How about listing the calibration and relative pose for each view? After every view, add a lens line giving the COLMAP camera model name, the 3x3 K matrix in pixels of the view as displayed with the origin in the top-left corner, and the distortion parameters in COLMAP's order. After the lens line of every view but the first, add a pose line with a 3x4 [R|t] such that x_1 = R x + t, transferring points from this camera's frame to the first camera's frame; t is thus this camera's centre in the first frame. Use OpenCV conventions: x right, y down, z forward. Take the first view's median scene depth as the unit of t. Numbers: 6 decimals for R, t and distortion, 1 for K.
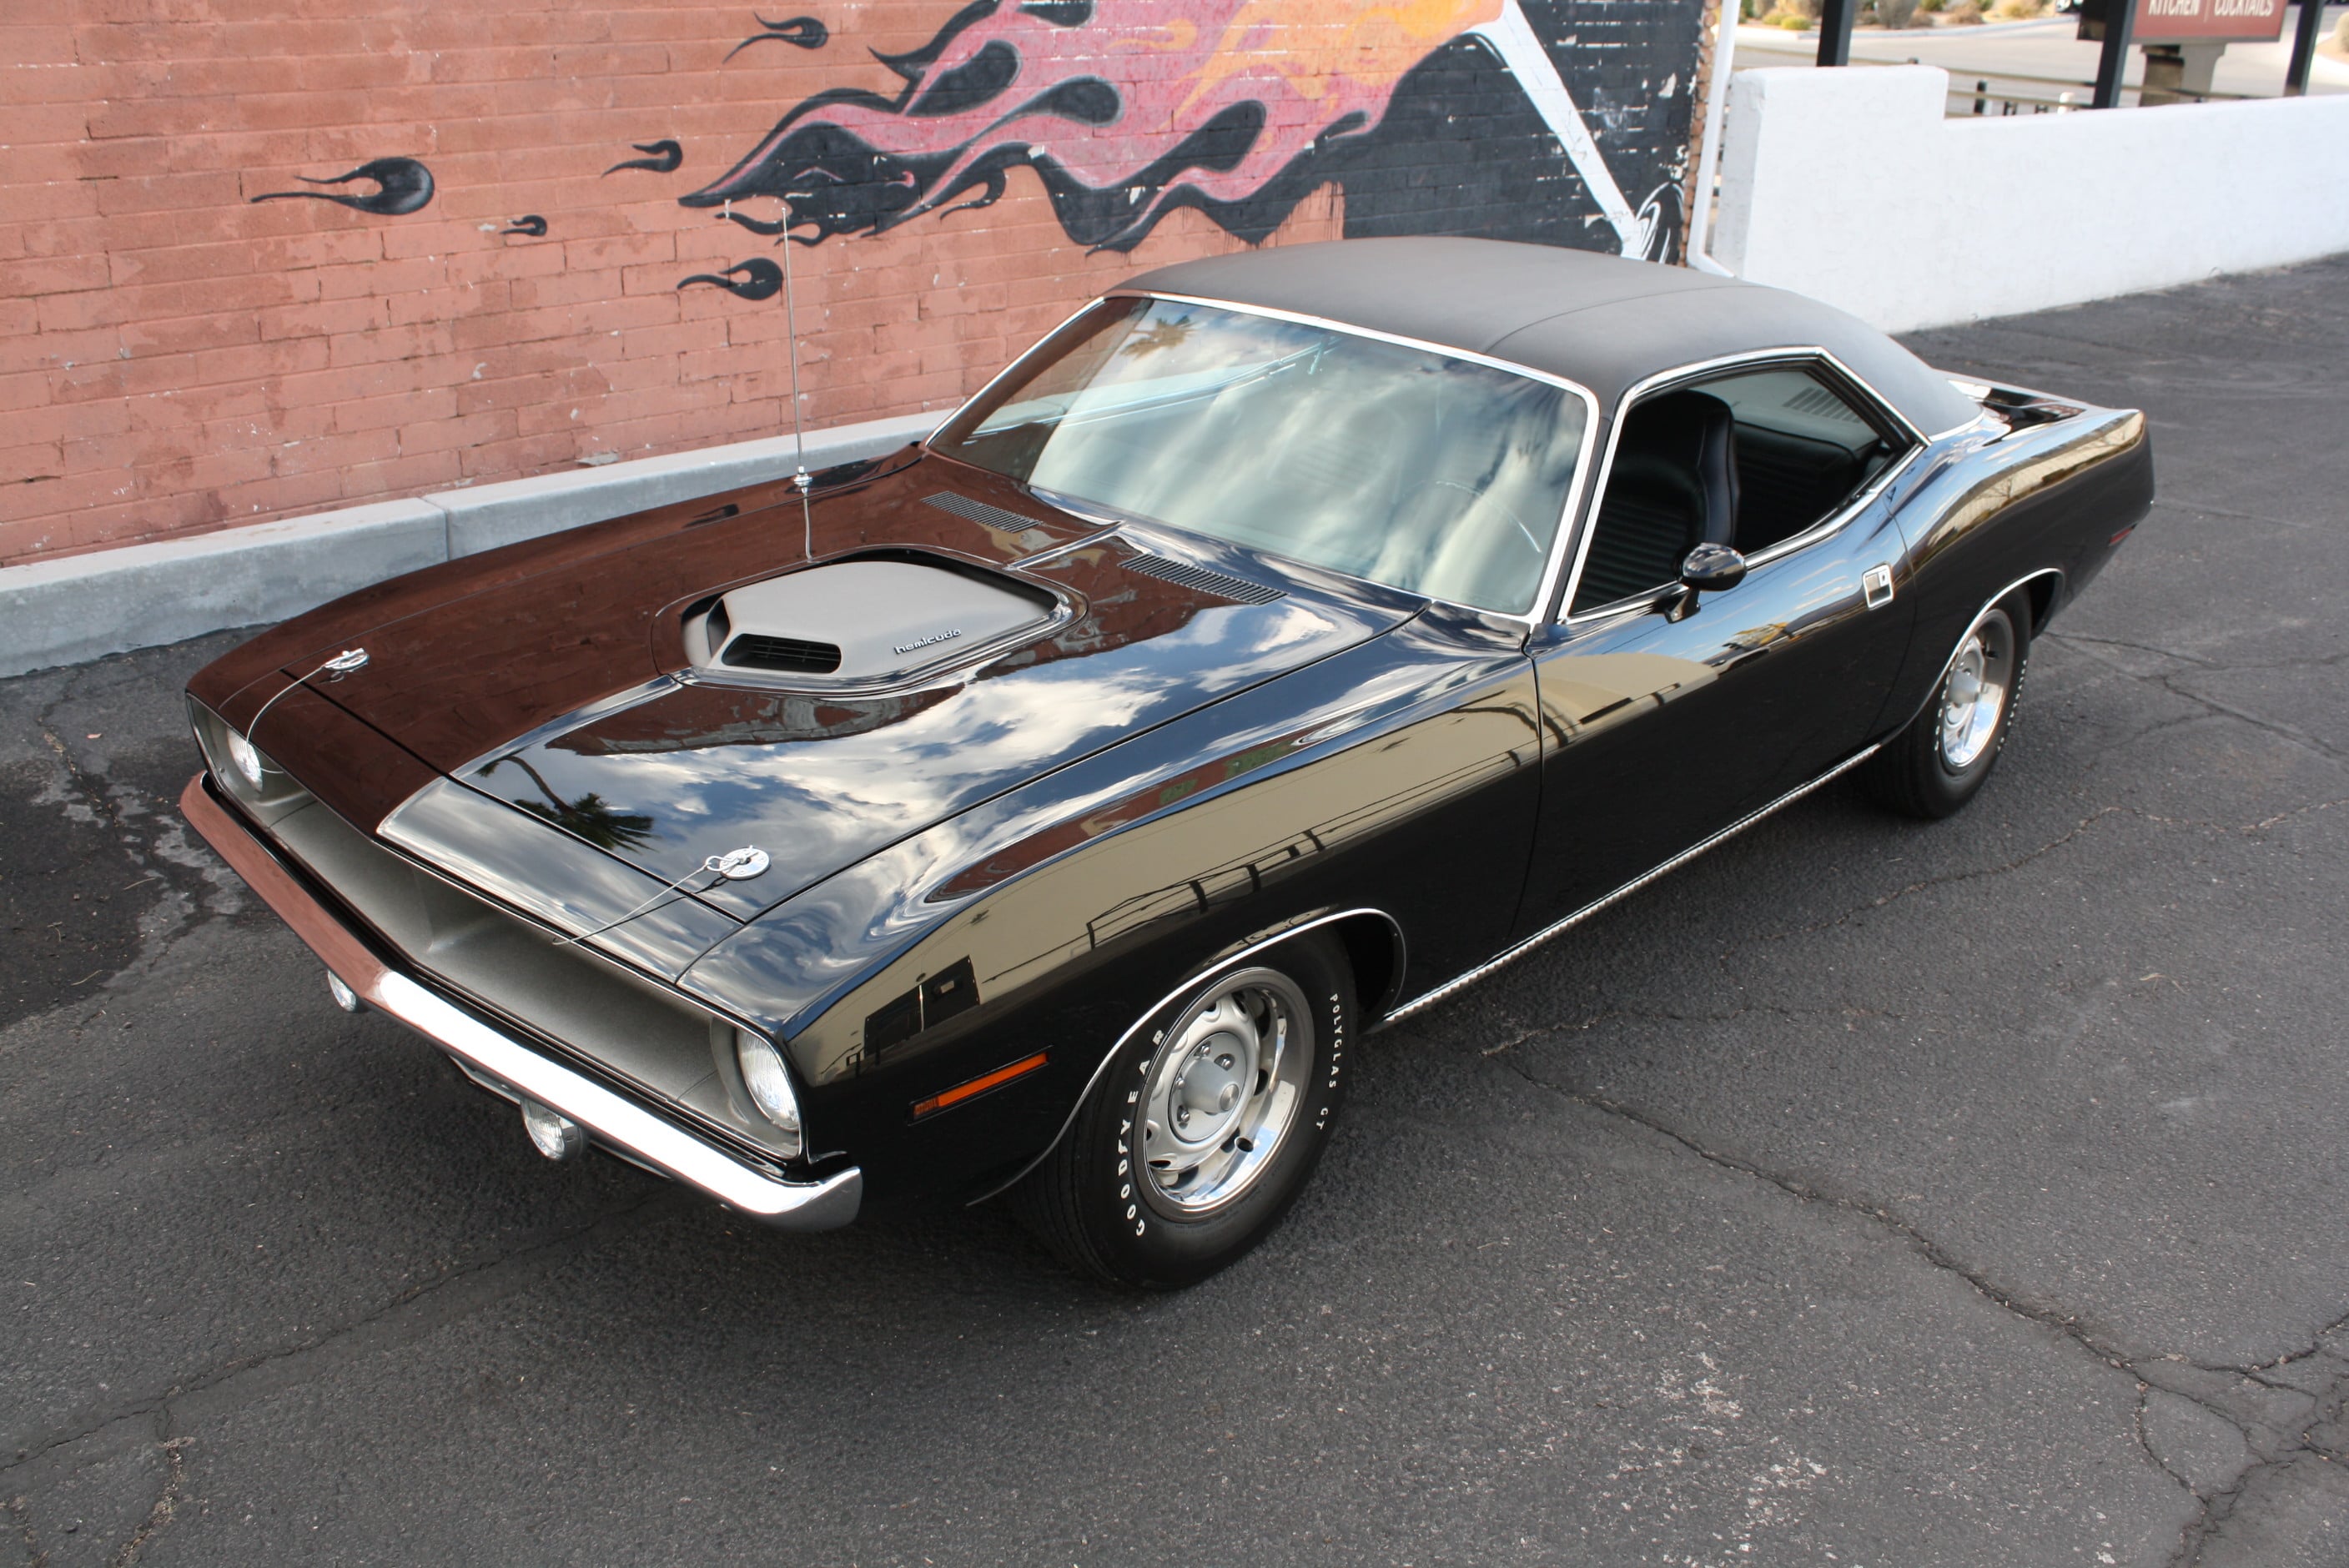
lens RADIAL K [[2160.3, 0, 1185.0], [0, 2160.3, 770.3], [0, 0, 1]] dist [-0.155333, 0.149014]
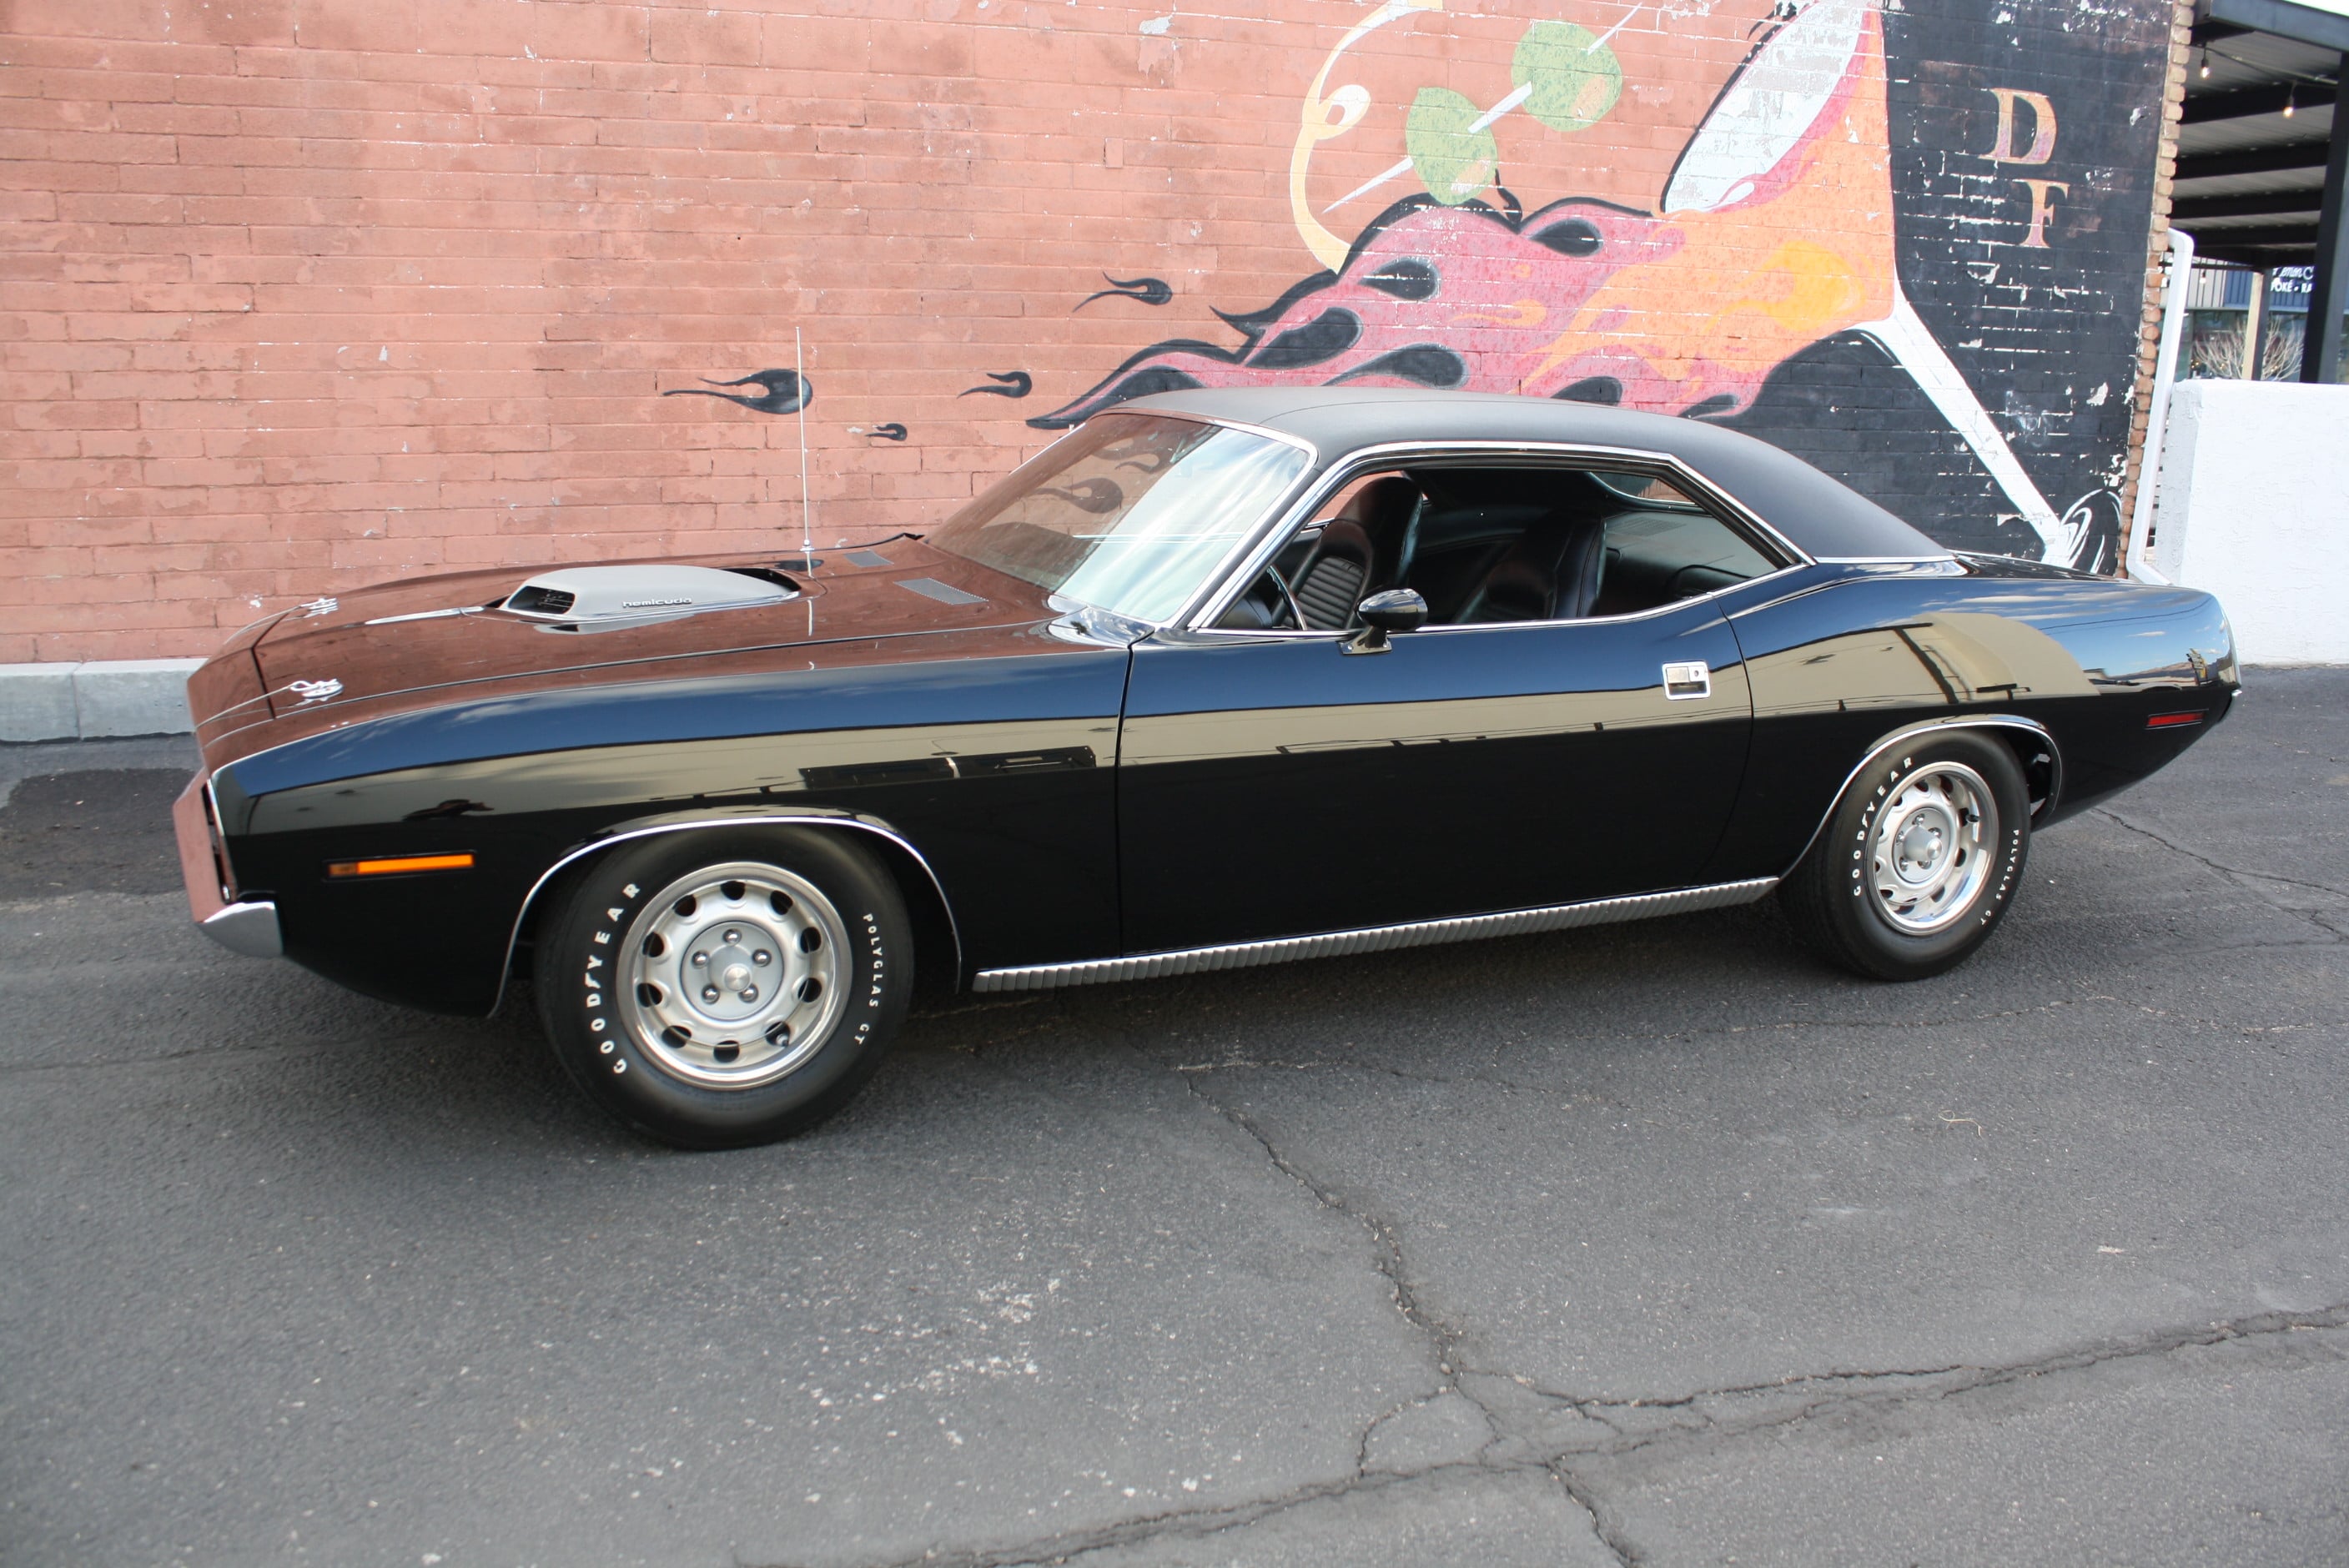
lens RADIAL K [[1956.2, 0, 1203.9], [0, 1956.2, 778.3], [0, 0, 1]] dist [-0.168011, 0.146436]
pose [[0.918729, 0.074397, -0.387816, 0.324941], [-0.140895, 0.979210, -0.145930, 0.083713], [0.368897, 0.188711, 0.910111, 0.077716]]
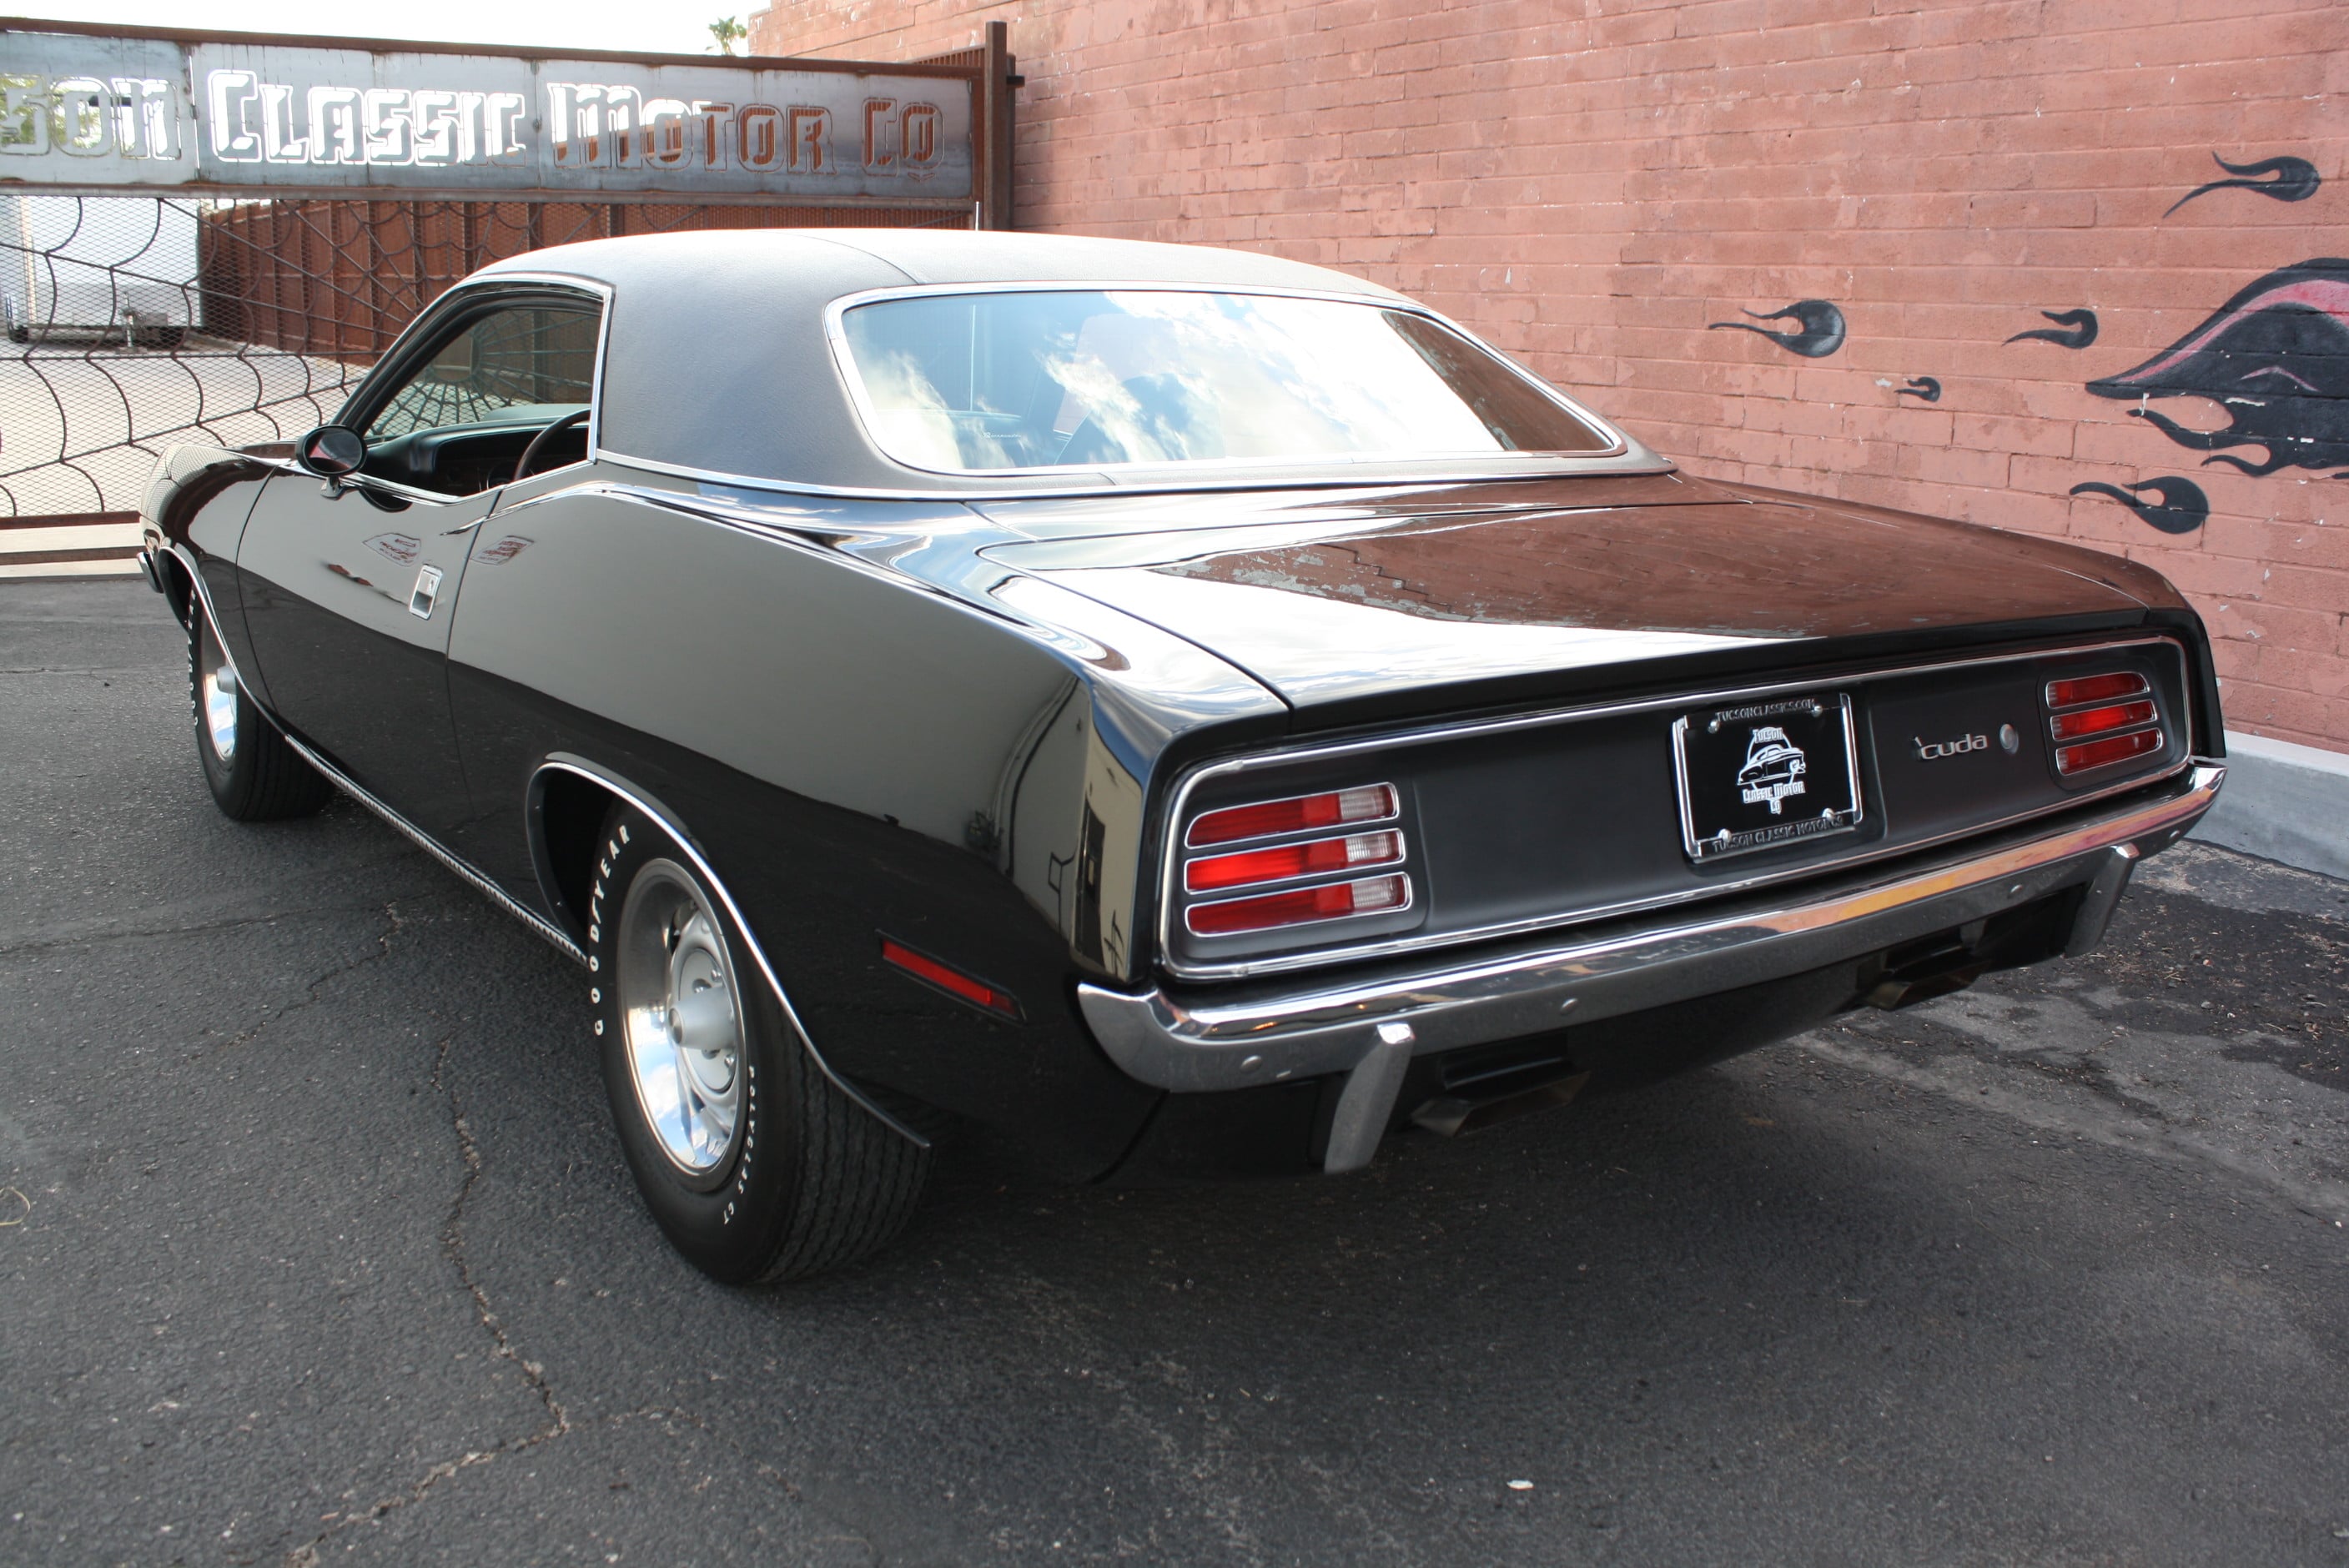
lens RADIAL K [[2137.0, 0, 1195.3], [0, 2137.0, 770.5], [0, 0, 1]] dist [-0.155816, 0.147236]
pose [[-0.194779, 0.174844, -0.965138, 0.672179], [-0.396362, 0.886033, 0.240505, -0.213029], [0.897194, 0.429390, -0.103279, 0.919852]]
